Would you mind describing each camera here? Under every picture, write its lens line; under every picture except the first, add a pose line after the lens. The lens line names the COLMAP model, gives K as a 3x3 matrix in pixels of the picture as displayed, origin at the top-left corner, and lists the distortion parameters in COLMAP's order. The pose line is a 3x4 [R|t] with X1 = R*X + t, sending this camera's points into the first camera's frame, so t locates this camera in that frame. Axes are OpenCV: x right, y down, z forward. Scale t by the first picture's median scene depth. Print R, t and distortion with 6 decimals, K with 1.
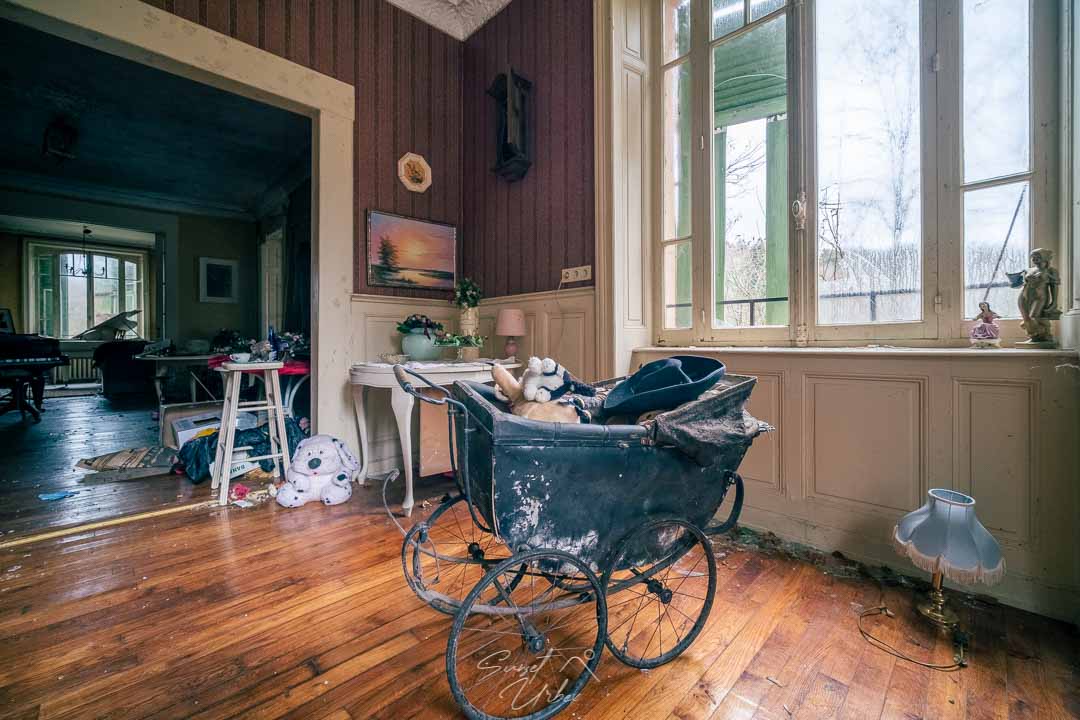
lens RADIAL K [[439.7, 0, 525.4], [0, 439.7, 339.6], [0, 0, 1]] dist [-0.000297, 0.000161]
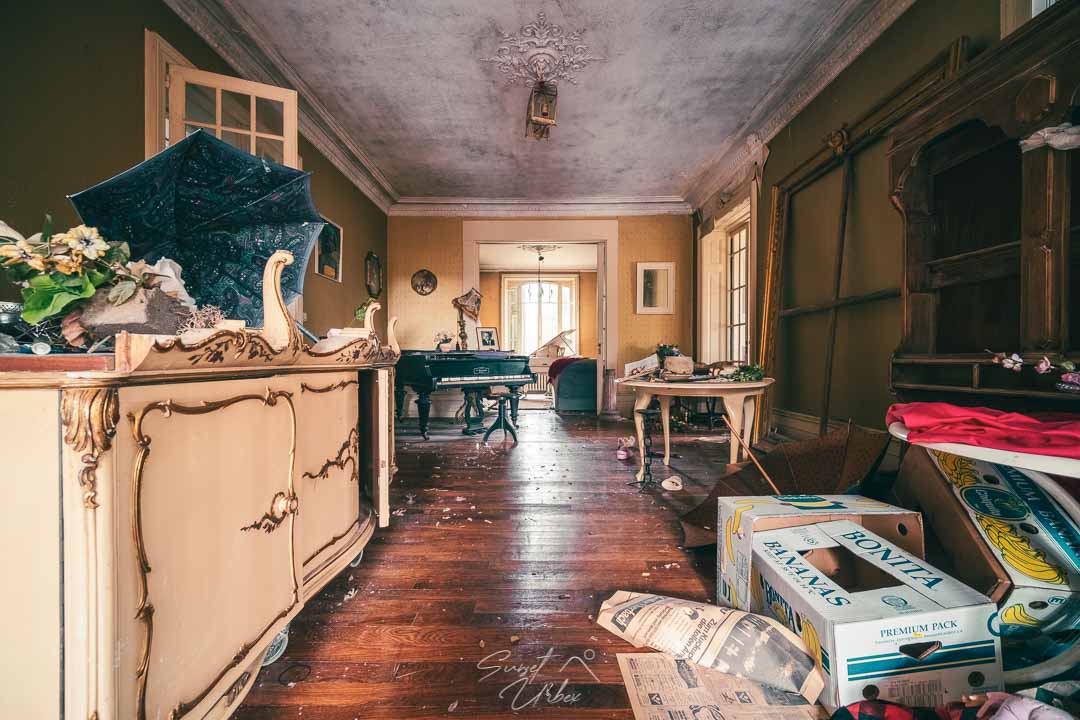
lens RADIAL K [[434.9, 0, 540.5], [0, 434.9, 354.8], [0, 0, 1]] dist [-0.002752, -0.000290]
pose [[0.729211, -0.000292, -0.684289, -0.220796], [-0.004523, 0.999976, -0.005248, 0.000946], [0.684274, 0.006922, 0.729192, 0.180789]]
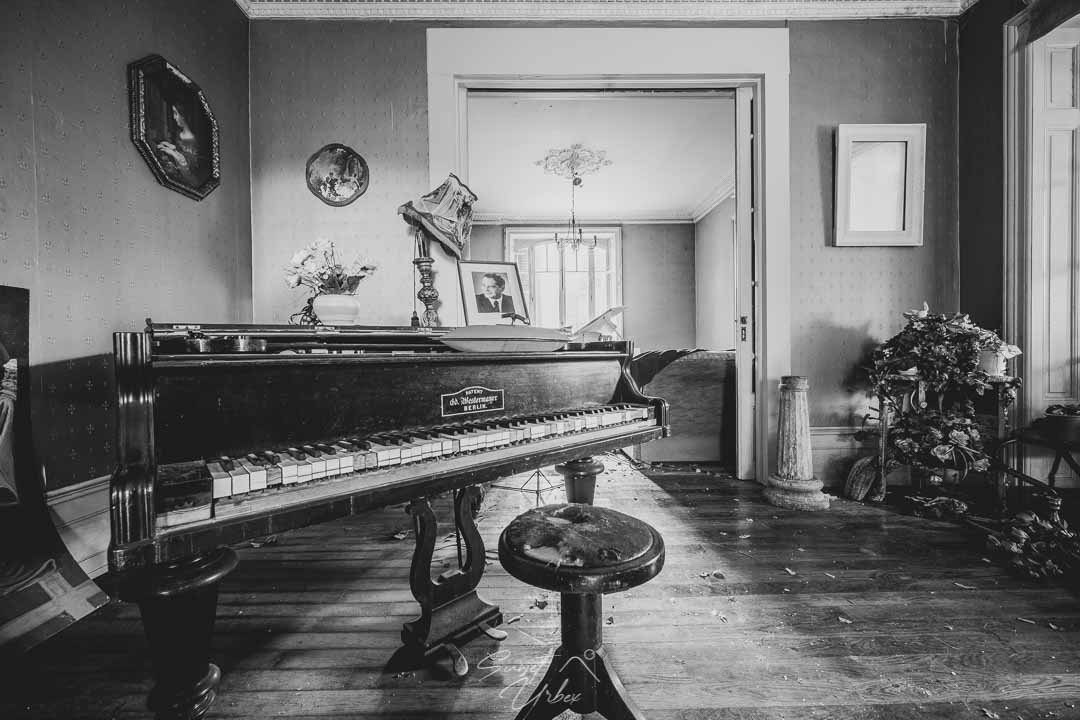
lens RADIAL K [[434.9, 0, 540.5], [0, 434.9, 354.8], [0, 0, 1]] dist [-0.002752, -0.000290]
pose [[0.736183, -0.002895, -0.676777, -0.535763], [0.005648, 0.999982, 0.001866, 0.004341], [0.676759, -0.005196, 0.736186, 0.438036]]
